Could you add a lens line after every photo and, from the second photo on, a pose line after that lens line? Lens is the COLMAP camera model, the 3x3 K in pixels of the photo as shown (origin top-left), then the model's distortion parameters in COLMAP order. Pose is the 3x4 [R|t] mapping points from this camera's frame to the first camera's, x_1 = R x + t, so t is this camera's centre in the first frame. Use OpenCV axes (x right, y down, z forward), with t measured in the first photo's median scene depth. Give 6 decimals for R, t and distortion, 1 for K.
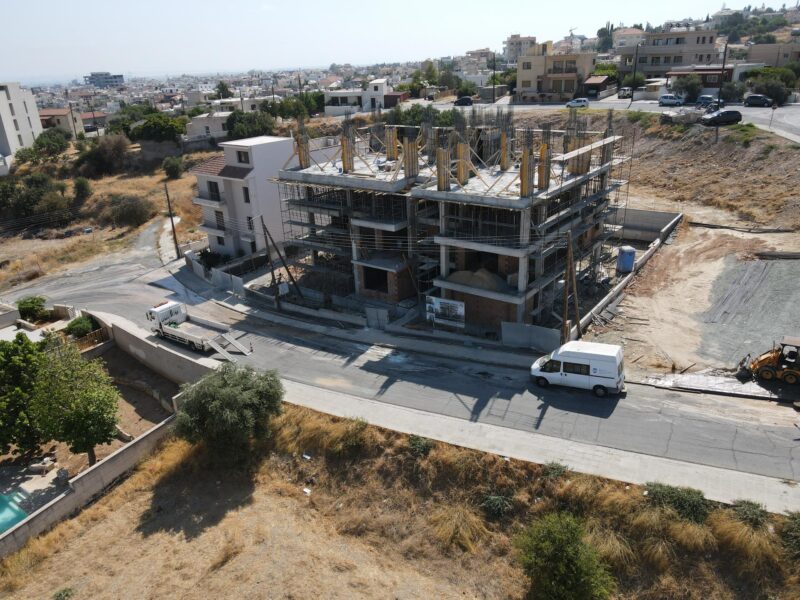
lens RADIAL K [[579.9, 0, 400.0], [0, 579.9, 300.0], [0, 0, 1]] dist [0.005819, 0.001188]
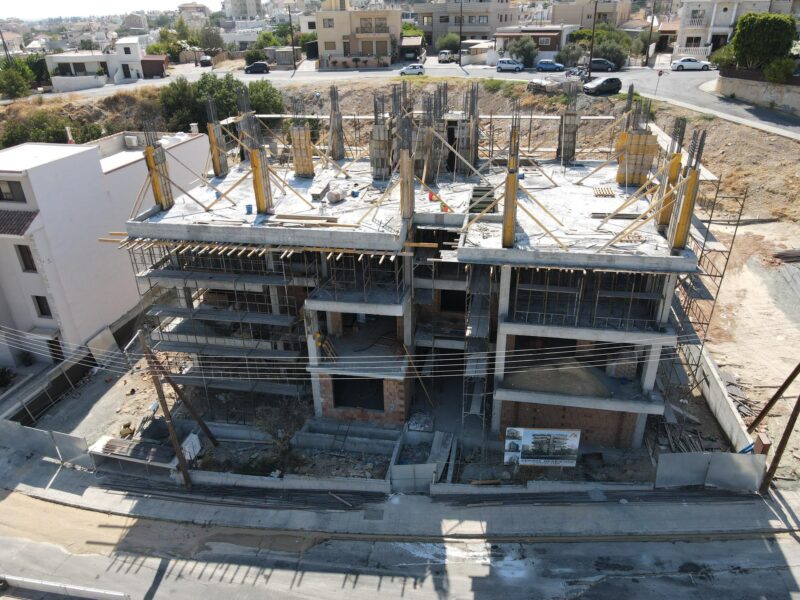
lens RADIAL K [[579.9, 0, 400.0], [0, 579.9, 300.0], [0, 0, 1]] dist [0.005819, 0.001188]
pose [[0.894162, -0.178839, 0.410478, -0.118583], [0.153820, 0.983666, 0.093495, -0.091148], [-0.420493, -0.020460, 0.907065, 0.234890]]
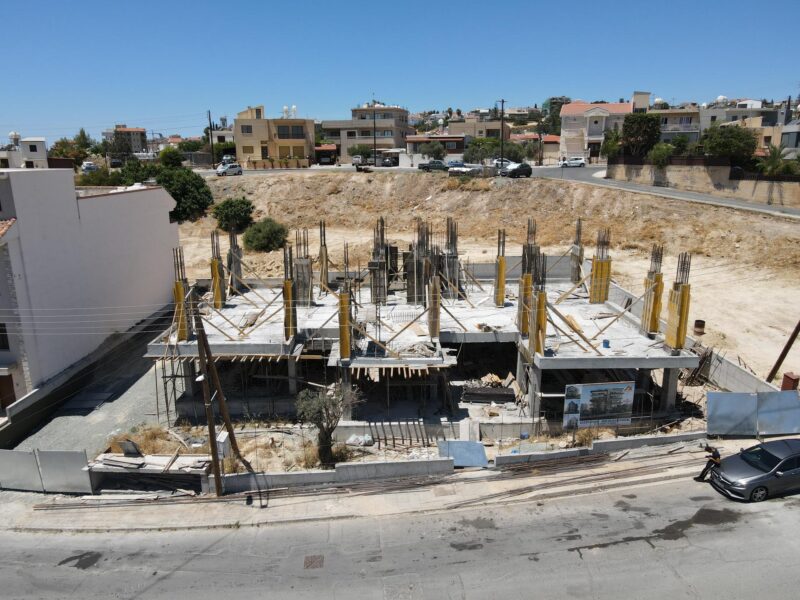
lens RADIAL K [[579.9, 0, 400.0], [0, 579.9, 300.0], [0, 0, 1]] dist [0.005819, 0.001188]
pose [[0.781950, -0.109759, 0.613602, -0.191442], [0.209772, 0.973296, -0.093225, -0.031731], [-0.586984, 0.201614, 0.784093, 0.282576]]
